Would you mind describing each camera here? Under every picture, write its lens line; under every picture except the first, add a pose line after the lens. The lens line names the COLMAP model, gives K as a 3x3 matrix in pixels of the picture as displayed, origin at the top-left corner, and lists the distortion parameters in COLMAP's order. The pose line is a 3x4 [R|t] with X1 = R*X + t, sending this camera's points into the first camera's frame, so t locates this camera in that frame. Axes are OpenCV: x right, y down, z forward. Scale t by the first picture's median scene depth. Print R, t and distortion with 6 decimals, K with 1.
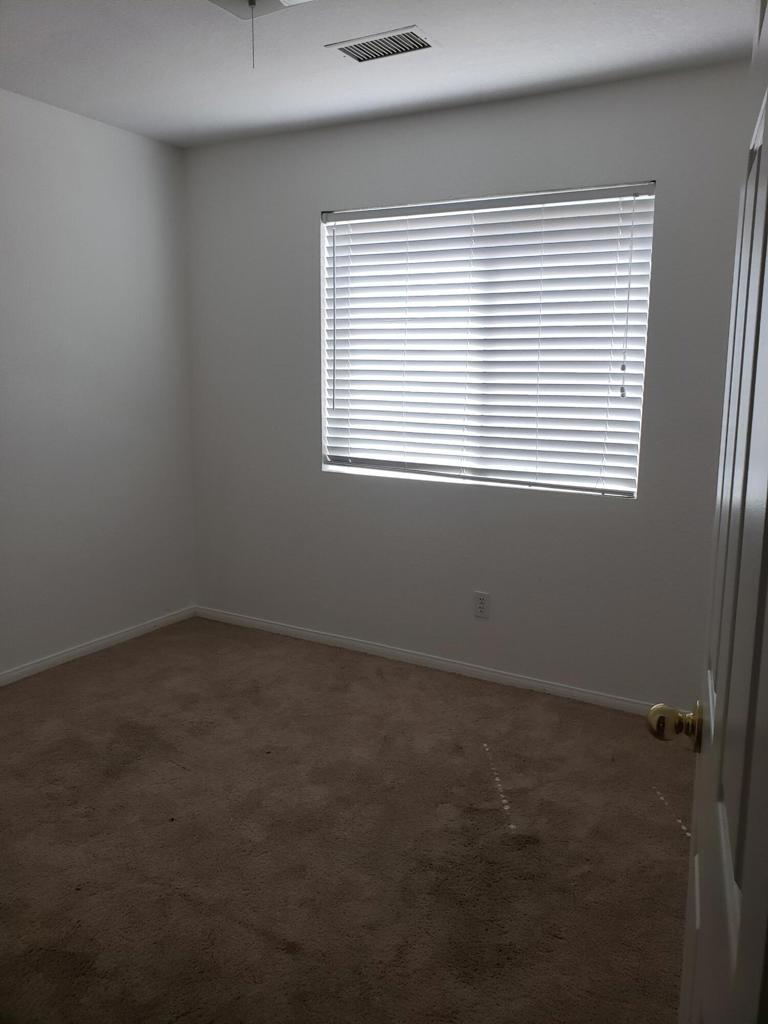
lens RADIAL K [[796.1, 0, 384.0], [0, 796.1, 512.0], [0, 0, 1]] dist [0.094589, -0.131796]
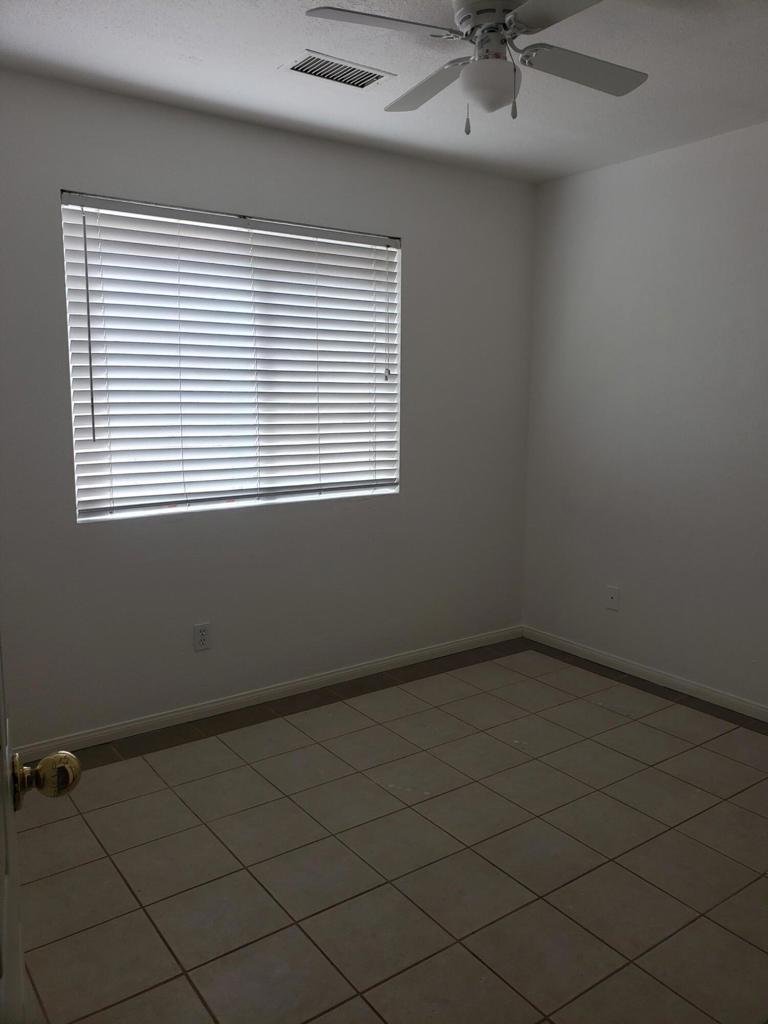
lens RADIAL K [[796.1, 0, 384.0], [0, 796.1, 512.0], [0, 0, 1]] dist [0.094589, -0.131796]
pose [[0.427662, -0.149244, 0.891533, -0.680688], [0.150573, 0.984258, 0.092537, -0.094767], [-0.891310, 0.094667, 0.443402, 0.410659]]
